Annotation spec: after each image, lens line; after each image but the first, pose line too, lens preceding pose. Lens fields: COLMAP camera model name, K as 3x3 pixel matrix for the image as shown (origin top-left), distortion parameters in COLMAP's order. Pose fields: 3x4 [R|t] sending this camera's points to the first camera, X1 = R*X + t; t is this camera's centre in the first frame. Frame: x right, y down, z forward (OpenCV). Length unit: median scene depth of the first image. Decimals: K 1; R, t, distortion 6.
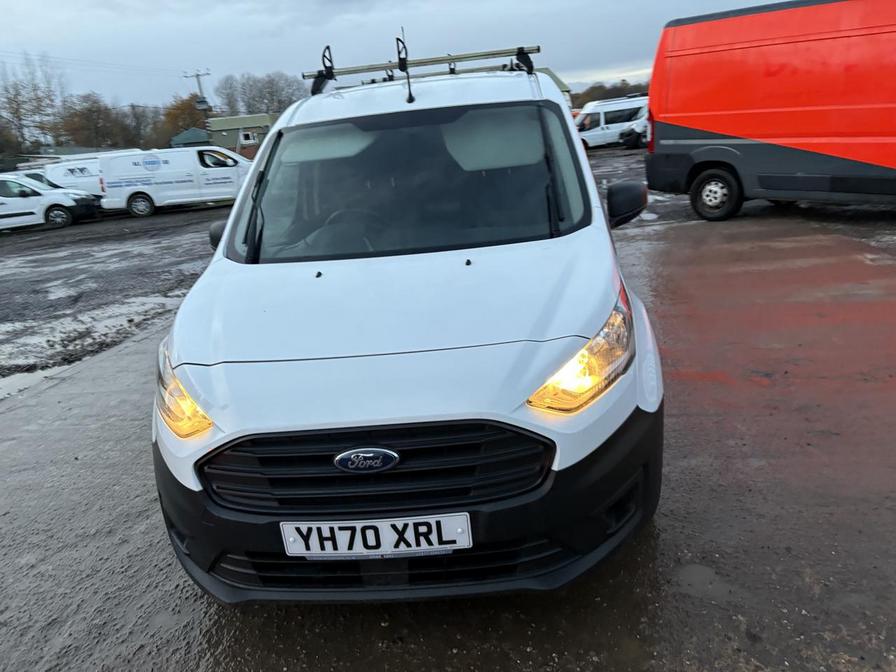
lens RADIAL K [[688.0, 0, 455.3], [0, 688.0, 335.3], [0, 0, 1]] dist [0.036136, -0.031436]
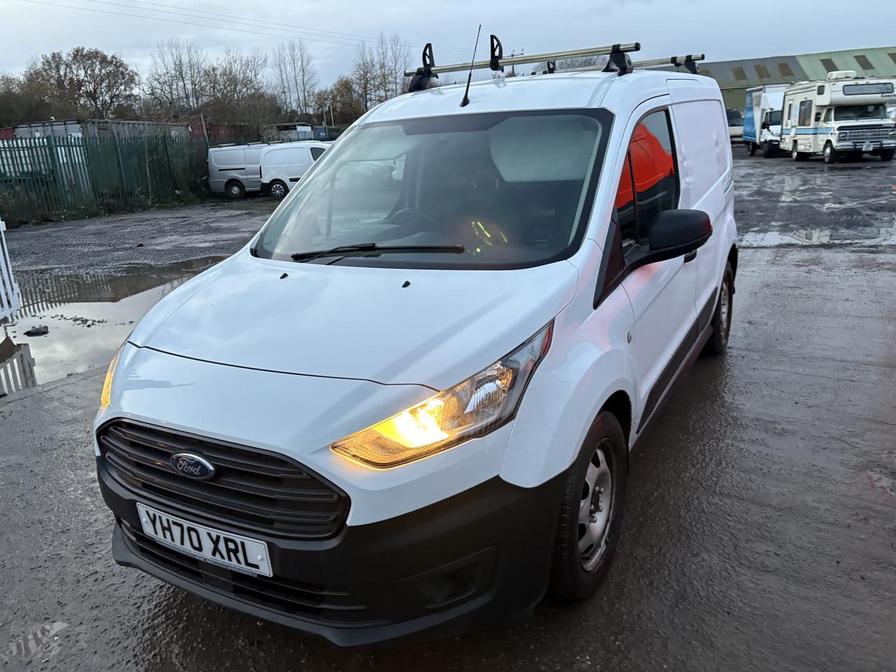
lens RADIAL K [[688.0, 0, 450.3], [0, 688.0, 333.5], [0, 0, 1]] dist [0.036136, -0.031436]
pose [[0.904209, 0.163461, -0.394572, 0.572911], [-0.153425, 0.986510, 0.057094, -0.127084], [0.398582, 0.008912, 0.917090, 0.193044]]
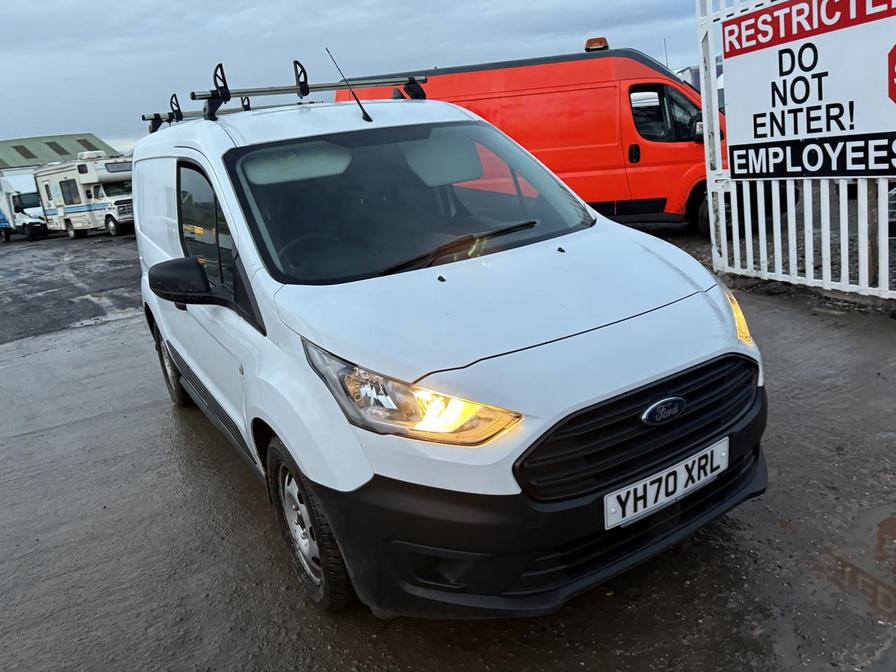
lens RADIAL K [[688.0, 0, 462.6], [0, 688.0, 336.5], [0, 0, 1]] dist [0.036136, -0.031436]
pose [[0.801968, -0.157358, 0.576269, -0.947054], [0.209574, 0.977480, -0.024741, 0.027009], [-0.559398, 0.140612, 0.816885, 0.265396]]
